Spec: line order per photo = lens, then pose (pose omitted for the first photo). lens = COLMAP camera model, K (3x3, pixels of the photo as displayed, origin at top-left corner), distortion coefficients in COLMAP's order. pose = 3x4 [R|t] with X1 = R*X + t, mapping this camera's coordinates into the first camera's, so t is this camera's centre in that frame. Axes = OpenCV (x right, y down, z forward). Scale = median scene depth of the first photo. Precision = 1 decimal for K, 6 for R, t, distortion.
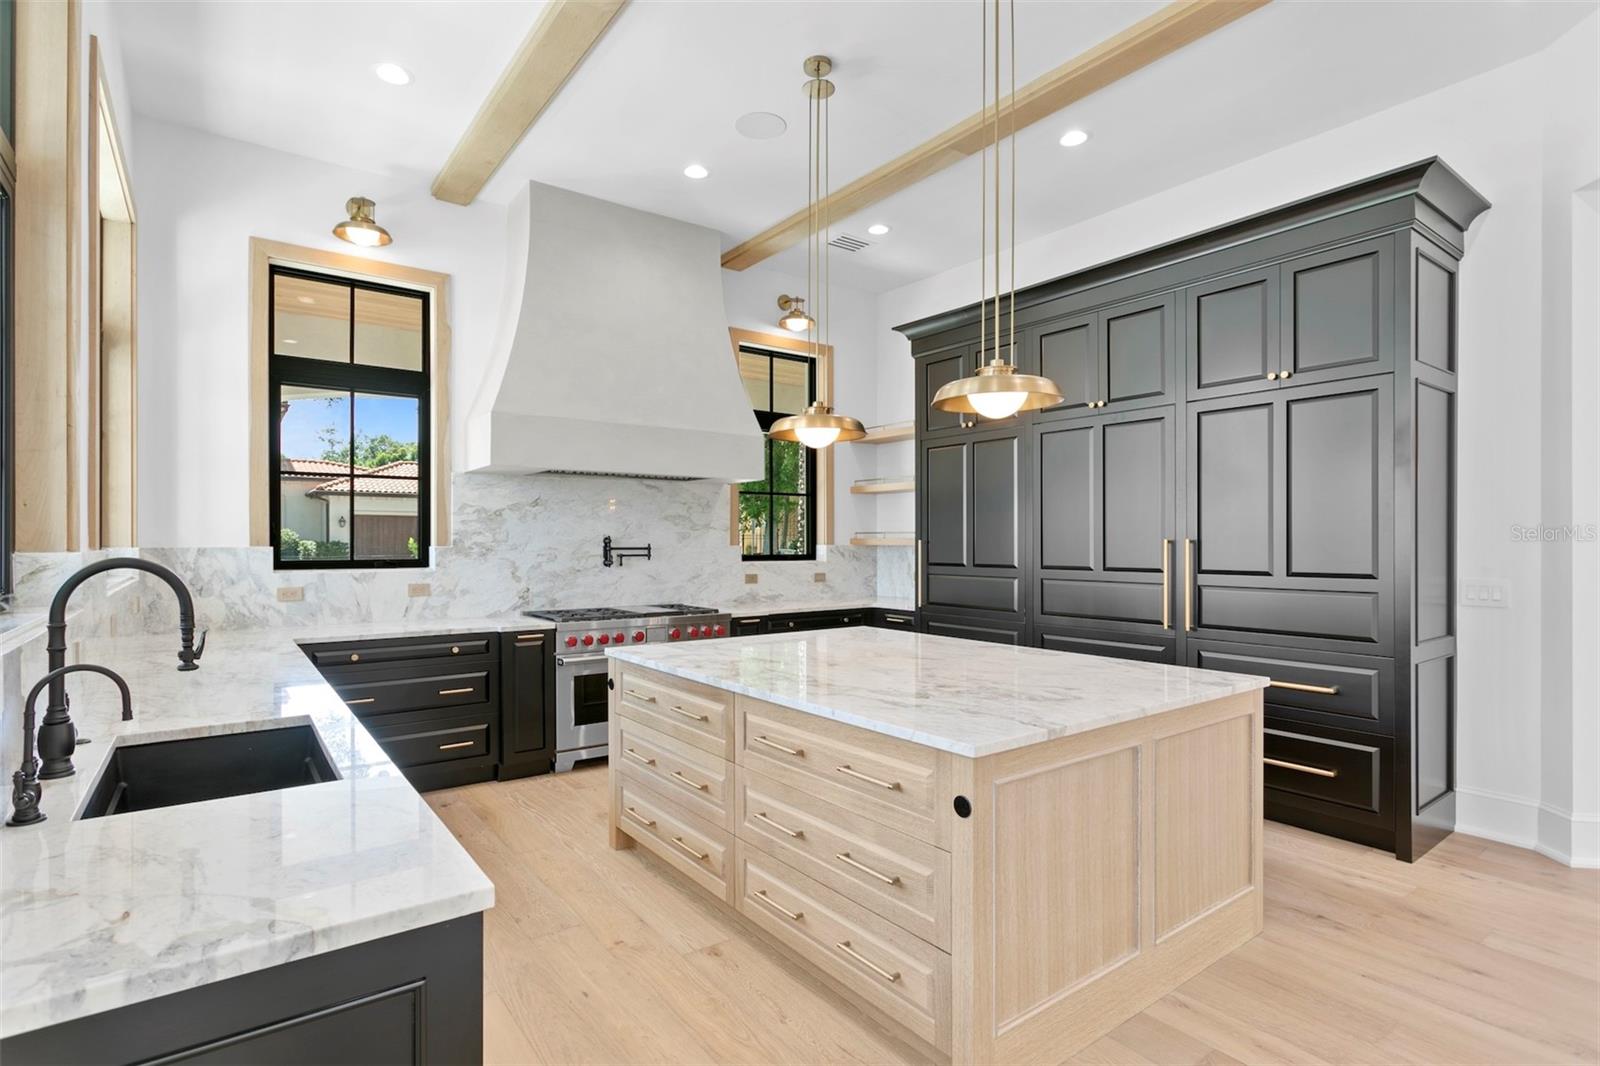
lens RADIAL K [[788.3, 0, 780.9], [0, 788.3, 543.2], [0, 0, 1]] dist [-0.007406, 0.001139]
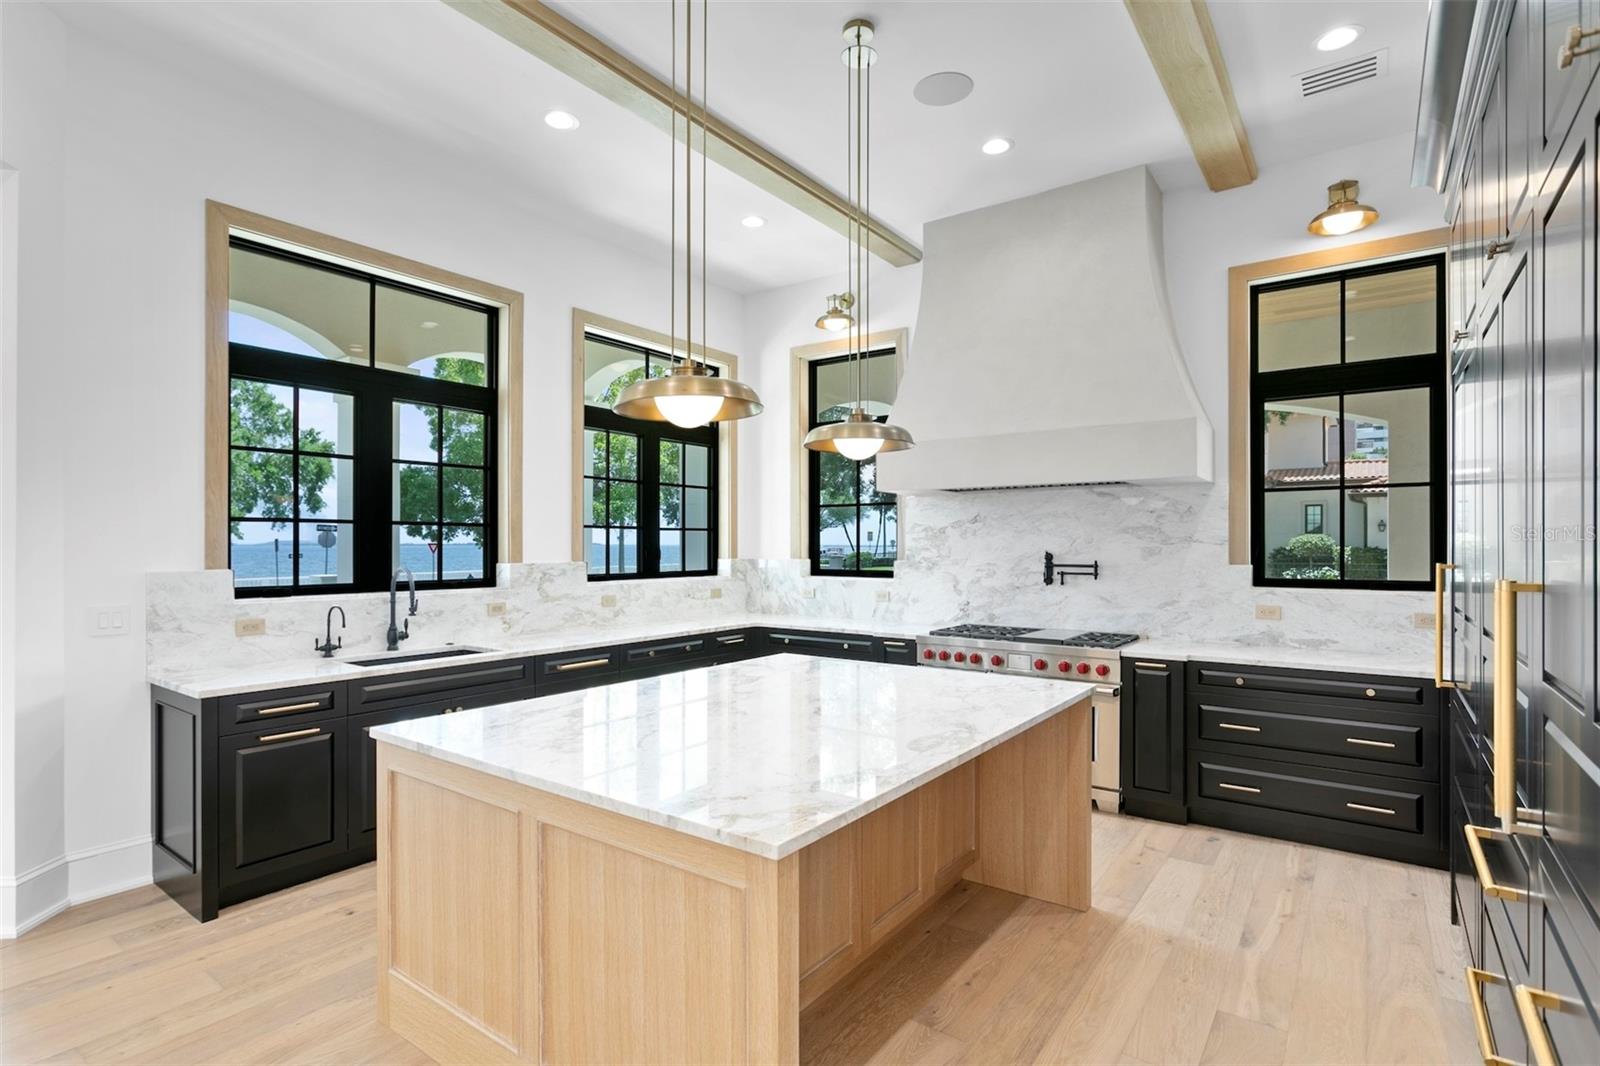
lens RADIAL K [[788.3, 0, 780.9], [0, 788.3, 543.2], [0, 0, 1]] dist [-0.007406, 0.001139]
pose [[0.294389, -0.003489, -0.955679, 0.639820], [-0.001529, 0.999990, -0.004122, -0.016619], [0.955684, 0.002675, 0.294381, 0.477779]]
